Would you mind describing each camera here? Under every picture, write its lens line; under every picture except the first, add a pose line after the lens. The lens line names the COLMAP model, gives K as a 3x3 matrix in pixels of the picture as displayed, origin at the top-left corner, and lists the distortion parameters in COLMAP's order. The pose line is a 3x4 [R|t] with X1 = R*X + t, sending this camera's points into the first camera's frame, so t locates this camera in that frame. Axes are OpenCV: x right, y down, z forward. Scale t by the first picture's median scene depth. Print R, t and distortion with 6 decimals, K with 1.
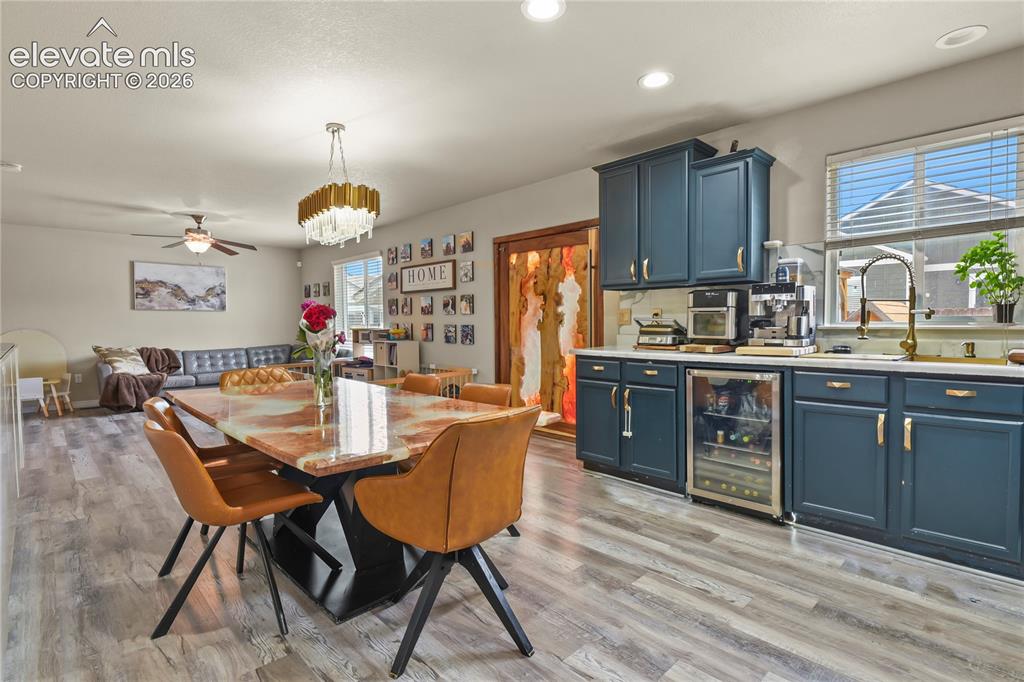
lens RADIAL K [[494.9, 0, 516.3], [0, 494.9, 344.5], [0, 0, 1]] dist [-0.005910, -0.005633]
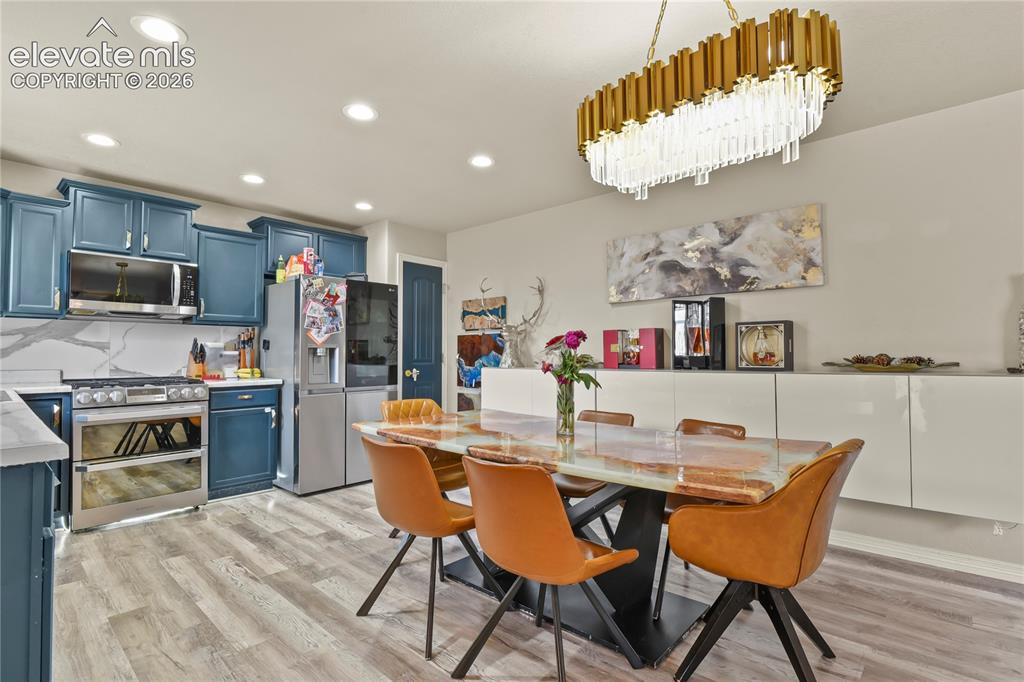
lens RADIAL K [[494.9, 0, 515.5], [0, 494.9, 341.8], [0, 0, 1]] dist [-0.005910, -0.005633]
pose [[-0.998099, 0.008082, -0.061100, -0.100152], [0.006864, 0.999774, 0.020115, -0.038047], [0.061249, 0.019657, -0.997929, 0.876334]]
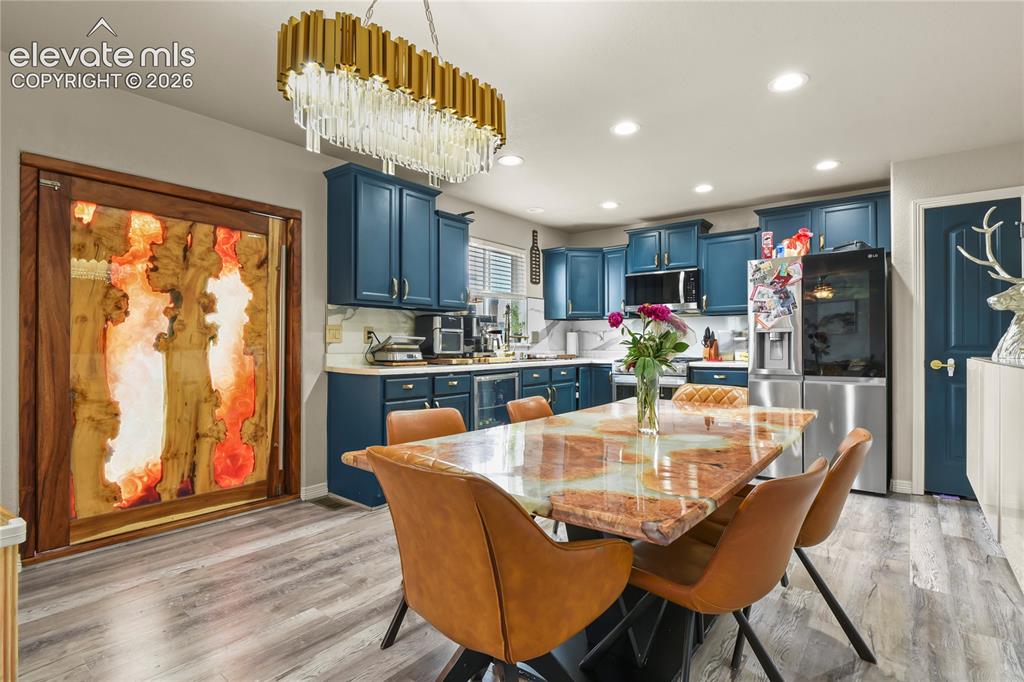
lens RADIAL K [[494.9, 0, 520.1], [0, 494.9, 343.4], [0, 0, 1]] dist [-0.005910, -0.005633]
pose [[-0.133612, 0.012238, 0.990958, -0.520561], [0.046975, 0.998878, -0.006002, -0.012801], [-0.989920, 0.045748, -0.134037, 0.579948]]
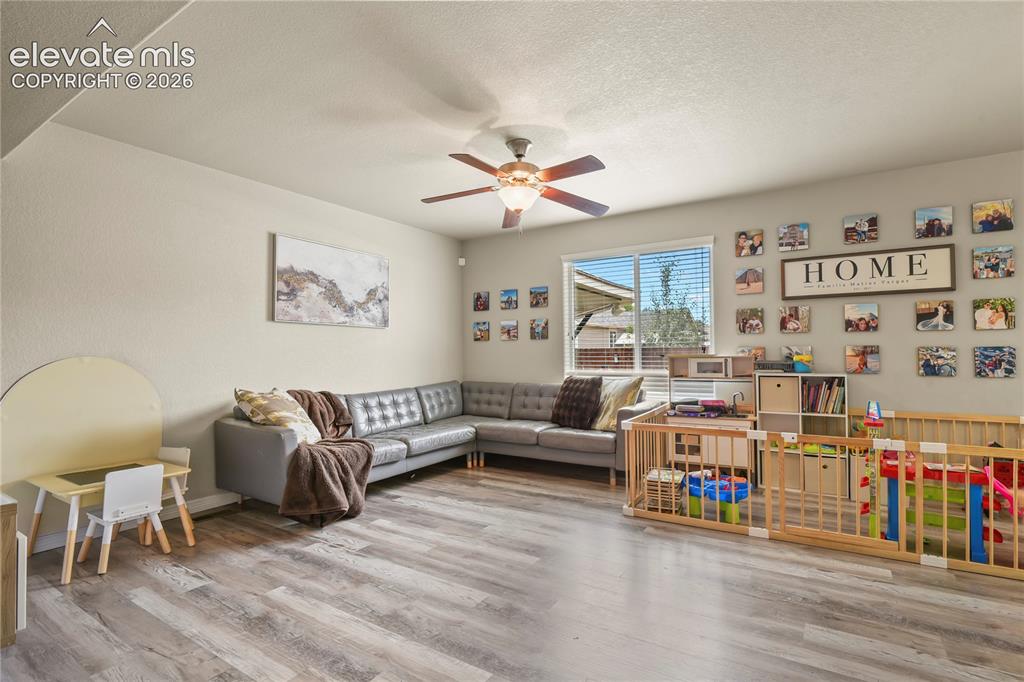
lens RADIAL K [[494.9, 0, 518.2], [0, 494.9, 343.2], [0, 0, 1]] dist [-0.005910, -0.005633]
pose [[0.973699, 0.004028, 0.227802, -0.835185], [0.011342, 0.997747, -0.066123, -0.009665], [-0.227555, 0.066968, 0.971460, 0.537236]]
